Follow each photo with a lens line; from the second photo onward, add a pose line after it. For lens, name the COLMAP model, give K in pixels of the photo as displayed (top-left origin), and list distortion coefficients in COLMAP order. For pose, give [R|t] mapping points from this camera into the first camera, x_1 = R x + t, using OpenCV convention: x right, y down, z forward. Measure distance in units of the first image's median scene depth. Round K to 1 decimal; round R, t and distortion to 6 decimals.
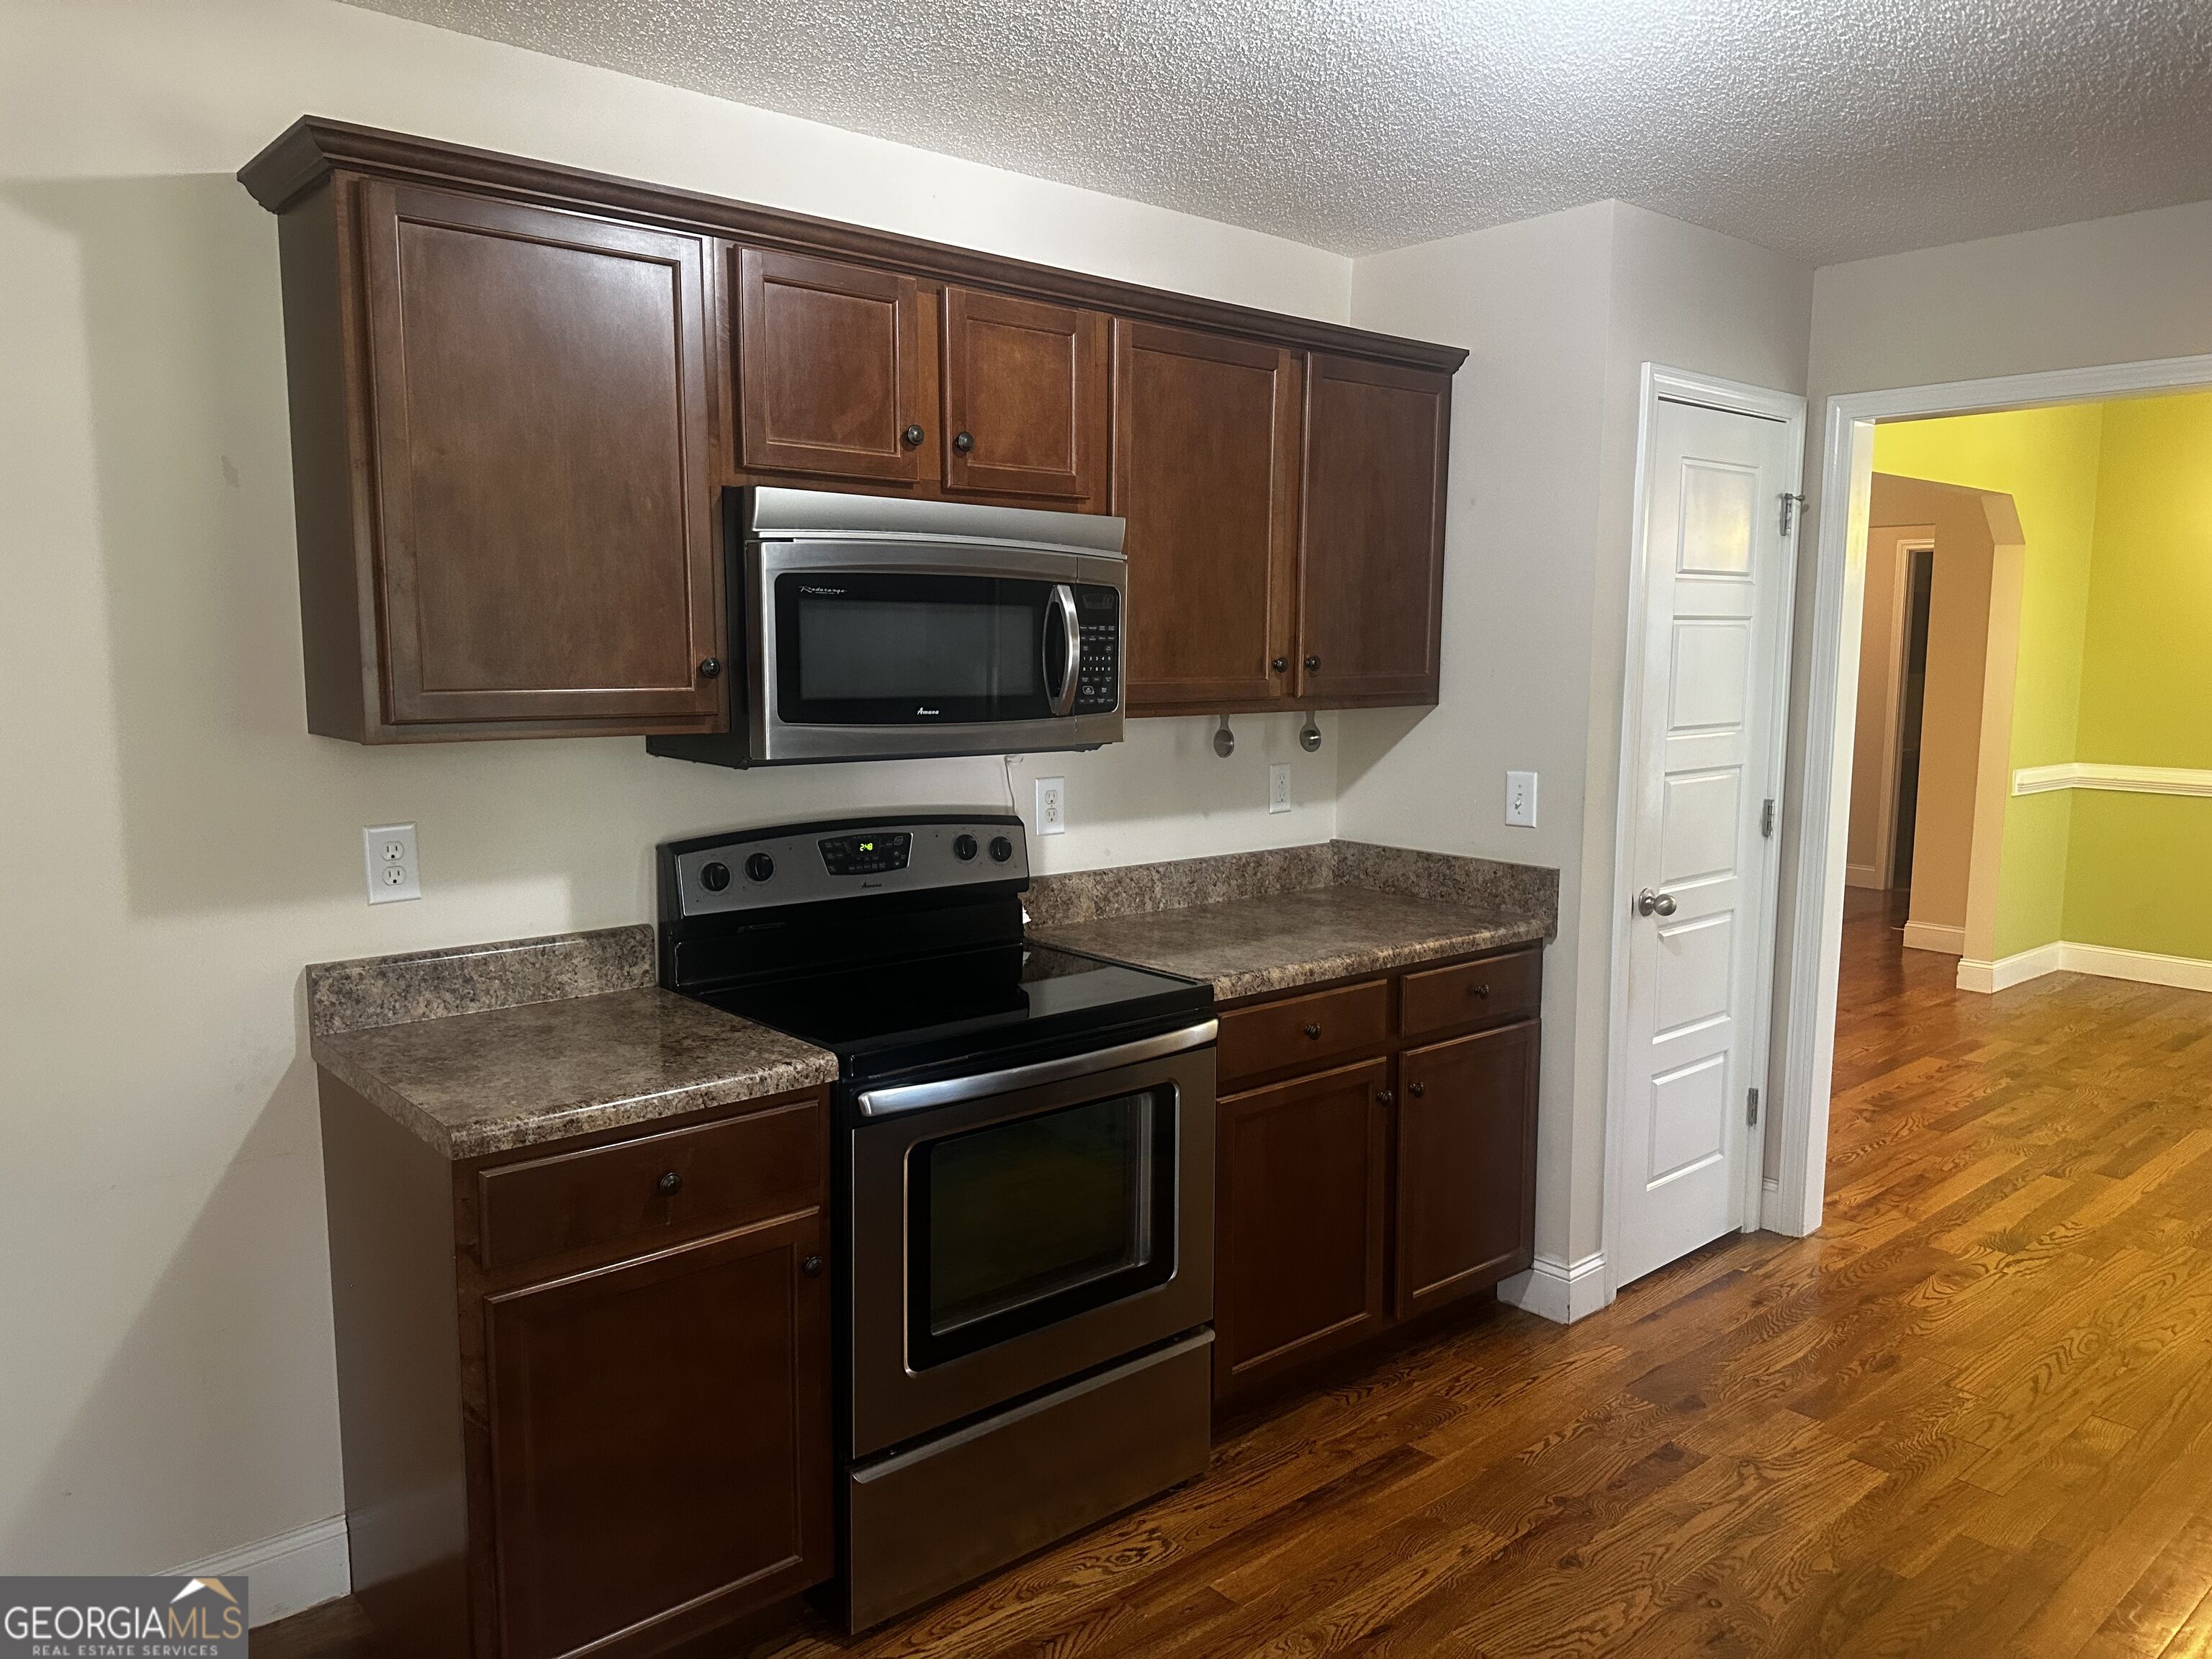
lens RADIAL K [[1553.7, 0, 1132.4], [0, 1553.7, 827.0], [0, 0, 1]] dist [0.088302, -0.099934]
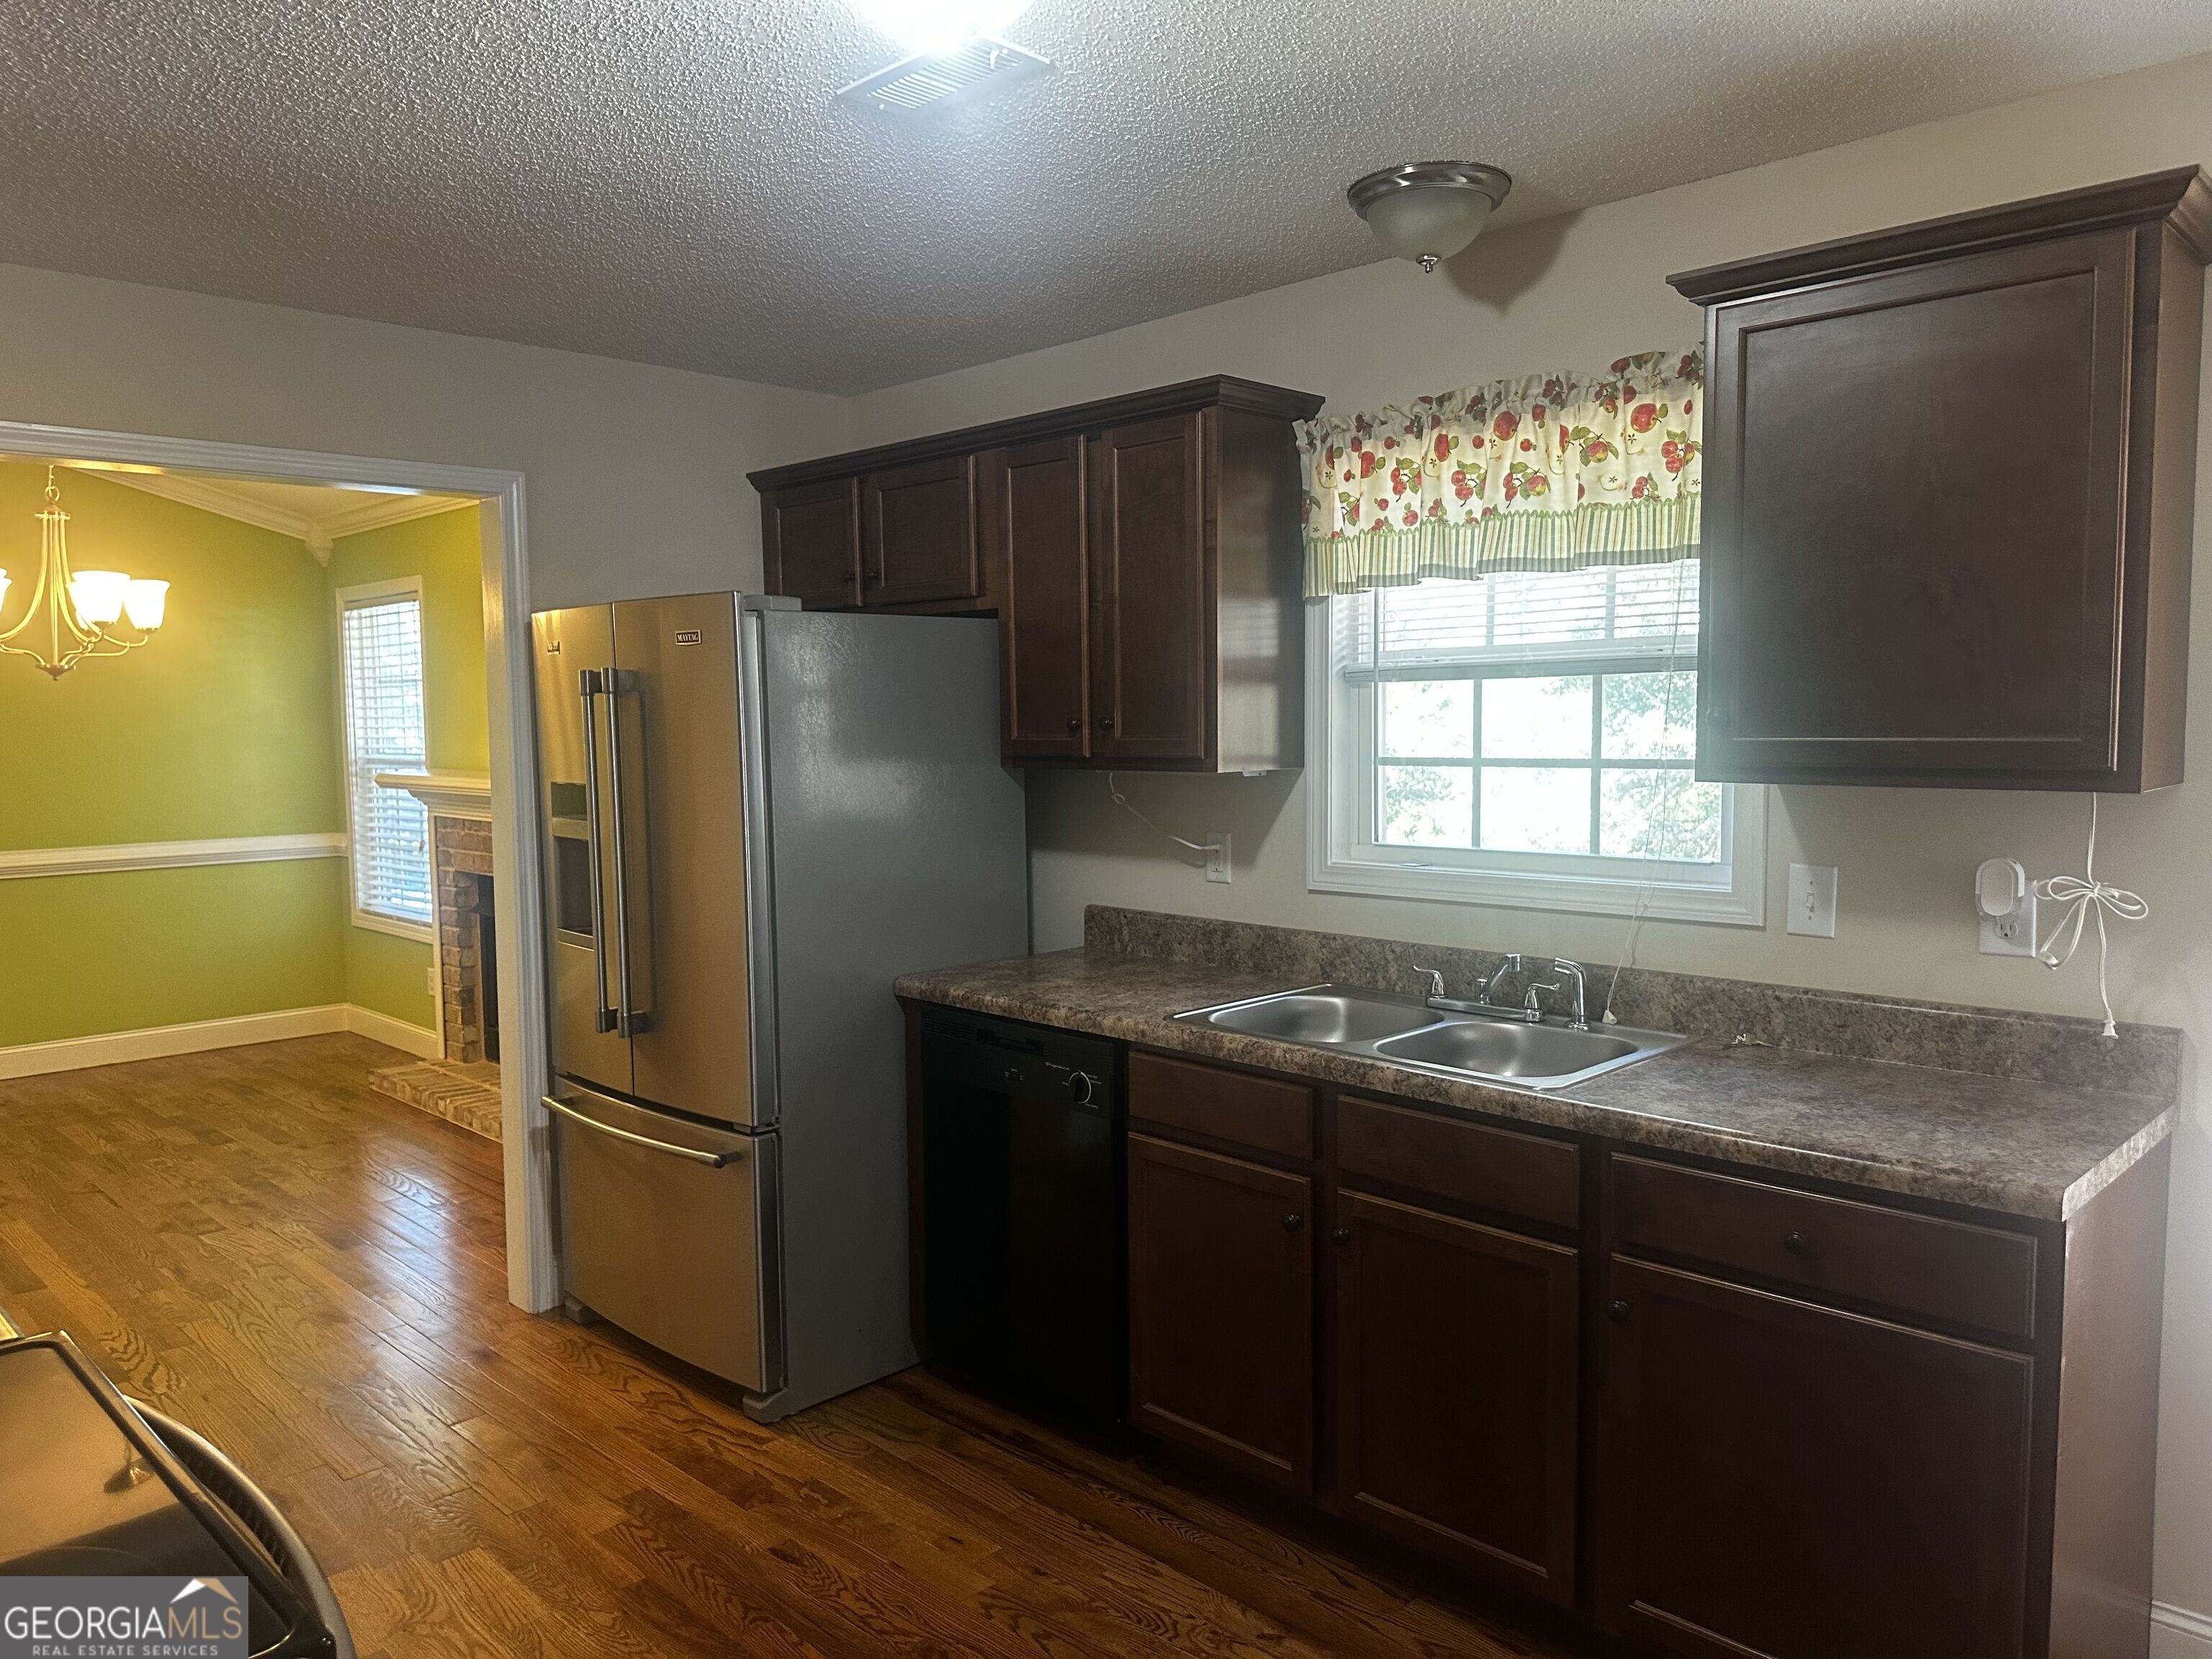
lens RADIAL K [[1539.4, 0, 1099.5], [0, 1539.4, 842.2], [0, 0, 1]] dist [0.084728, -0.110718]
pose [[-0.058264, -0.089600, 0.994272, -0.392686], [0.129897, 0.986817, 0.096540, -0.059185], [-0.989814, 0.134777, -0.045857, 0.492247]]
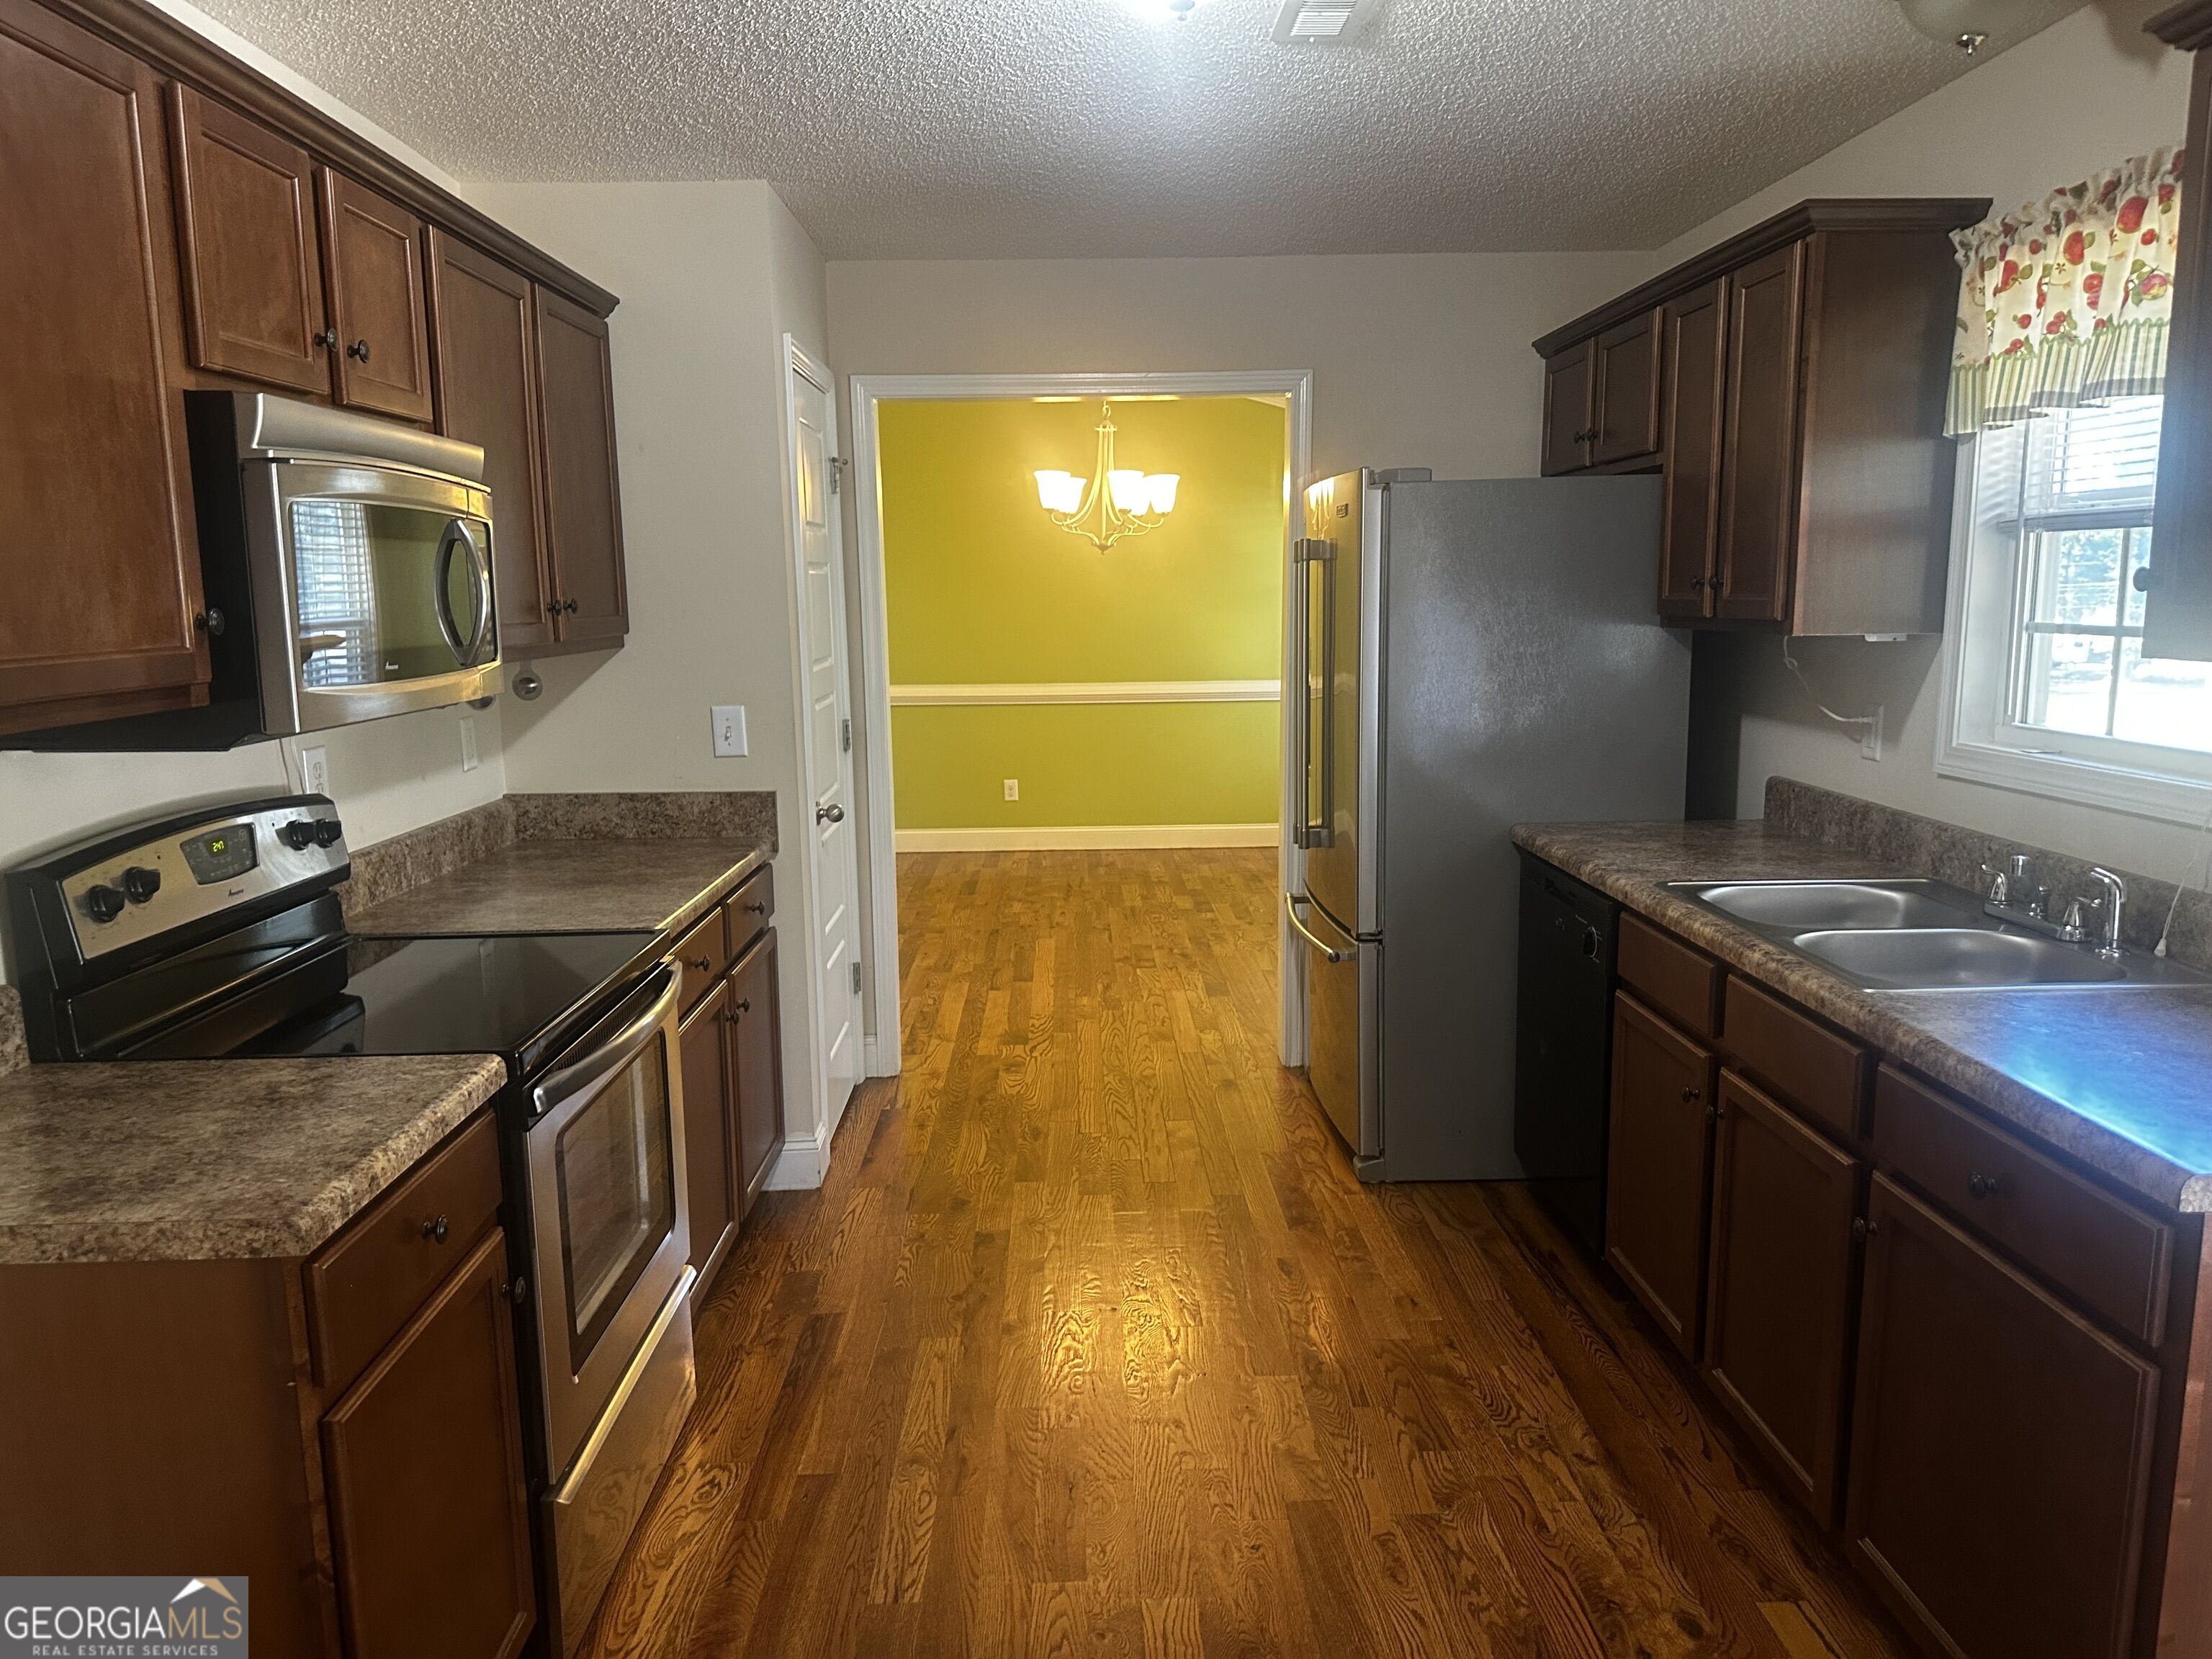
lens RADIAL K [[1539.4, 0, 1099.5], [0, 1539.4, 842.2], [0, 0, 1]] dist [0.084728, -0.110718]
pose [[0.649170, -0.139155, 0.747806, -0.394797], [0.109392, 0.989983, 0.089257, -0.009491], [-0.752736, 0.023861, 0.657890, 0.103575]]
